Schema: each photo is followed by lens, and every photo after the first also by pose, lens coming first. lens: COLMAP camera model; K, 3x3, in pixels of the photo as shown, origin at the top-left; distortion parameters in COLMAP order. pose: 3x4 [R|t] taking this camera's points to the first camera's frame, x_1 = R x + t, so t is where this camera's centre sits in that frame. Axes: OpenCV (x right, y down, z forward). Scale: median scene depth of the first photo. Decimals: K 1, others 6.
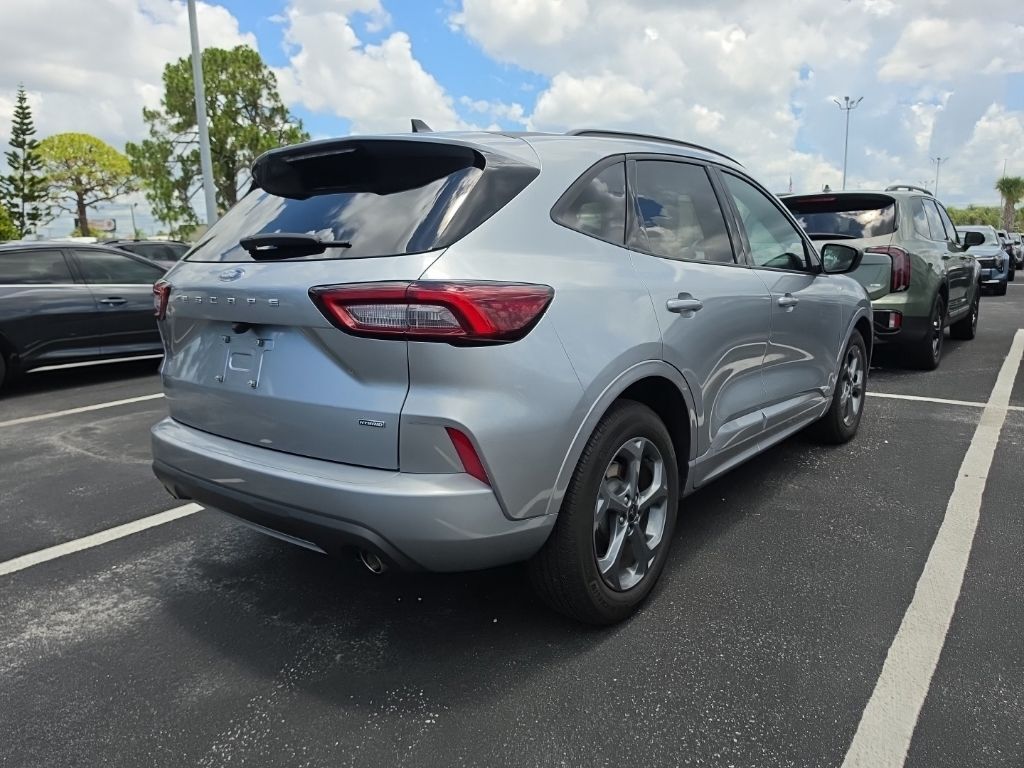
lens RADIAL K [[723.0, 0, 494.9], [0, 723.0, 378.8], [0, 0, 1]] dist [0.001701, -0.016844]
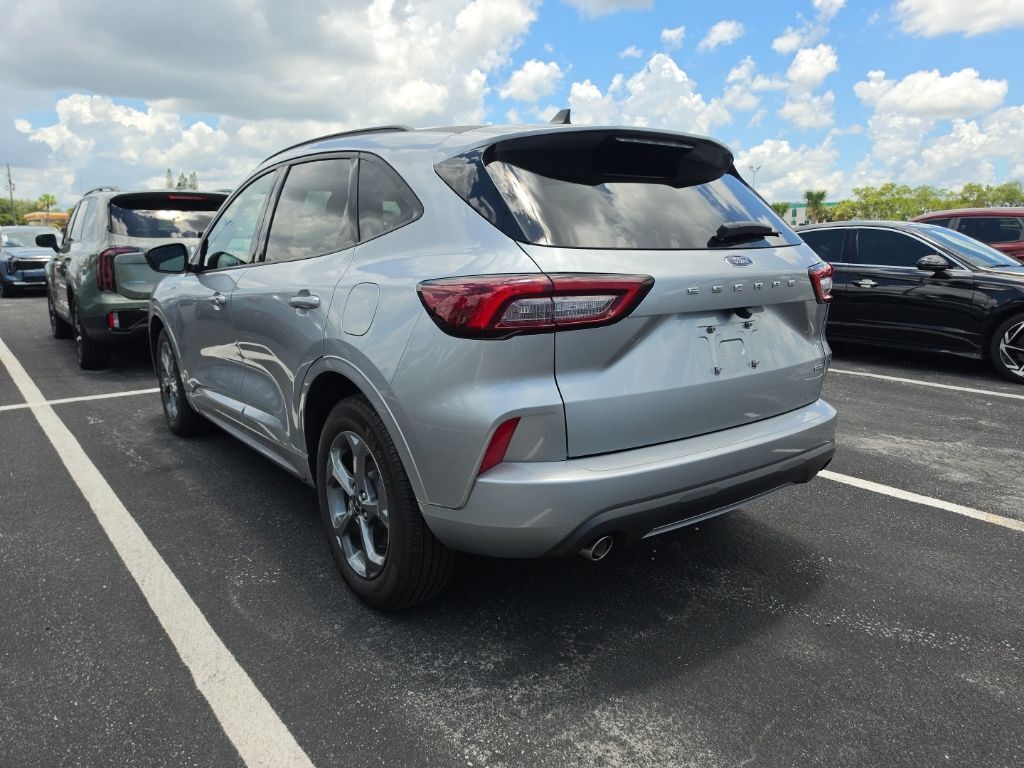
lens RADIAL K [[723.0, 0, 517.7], [0, 723.0, 380.8], [0, 0, 1]] dist [0.001701, -0.016844]
pose [[0.229599, -0.162146, 0.959684, -0.948813], [0.163686, 0.978414, 0.126150, -0.105059], [-0.959422, 0.128123, 0.251184, 0.708161]]
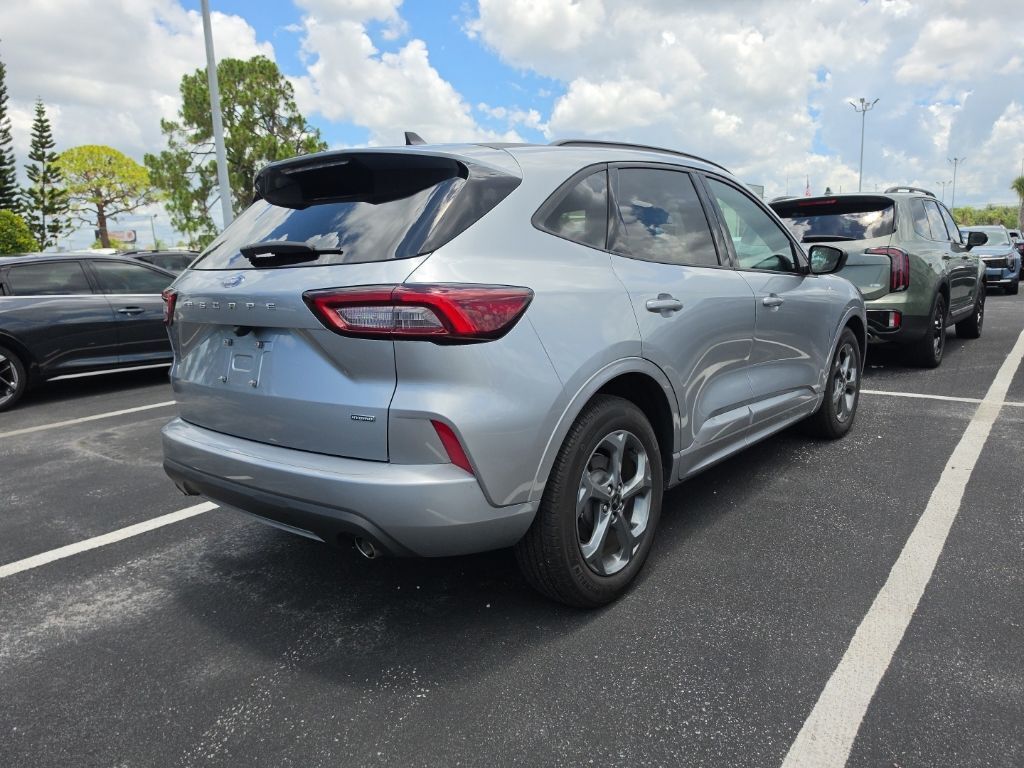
lens RADIAL K [[723.0, 0, 513.7], [0, 723.0, 385.2], [0, 0, 1]] dist [0.001701, -0.016844]
pose [[0.999918, -0.012118, -0.004034, 0.034388], [0.012118, 0.999927, 0.000150, 0.009094], [0.004032, -0.000199, 0.999992, -0.041434]]
